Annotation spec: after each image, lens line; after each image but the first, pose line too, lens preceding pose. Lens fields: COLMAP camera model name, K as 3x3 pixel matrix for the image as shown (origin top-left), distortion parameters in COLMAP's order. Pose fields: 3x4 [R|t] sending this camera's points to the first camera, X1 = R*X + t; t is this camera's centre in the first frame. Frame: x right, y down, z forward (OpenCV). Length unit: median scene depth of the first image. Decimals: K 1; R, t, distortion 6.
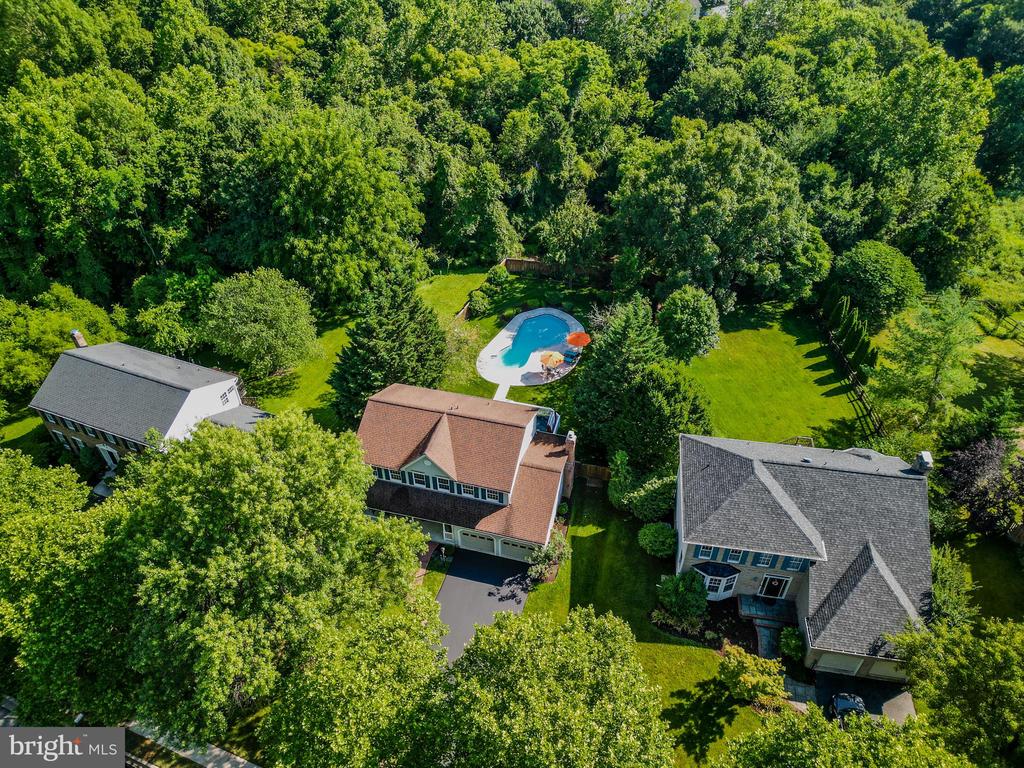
lens RADIAL K [[718.2, 0, 512.0], [0, 718.2, 384.0], [0, 0, 1]] dist [0.107195, -0.135658]
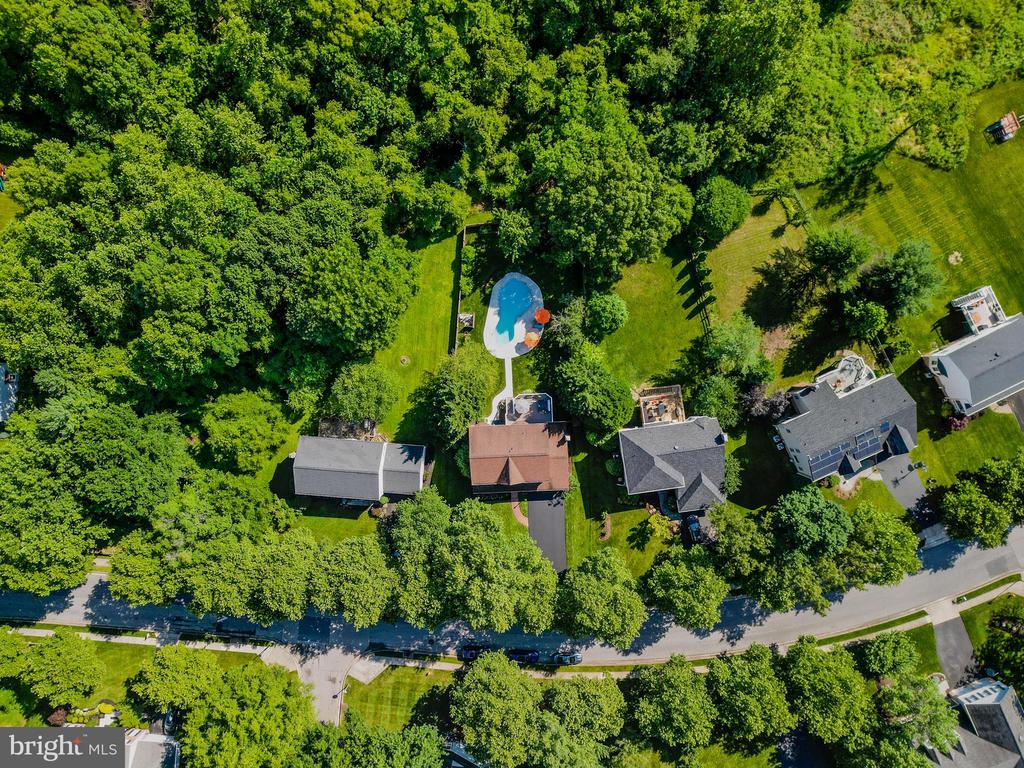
lens RADIAL K [[718.2, 0, 512.0], [0, 718.2, 384.0], [0, 0, 1]] dist [0.107195, -0.135658]
pose [[0.952805, -0.302748, -0.022512, 0.019503], [0.209695, 0.602697, 0.769925, -1.306146], [-0.219525, -0.738309, 0.637737, -0.125496]]
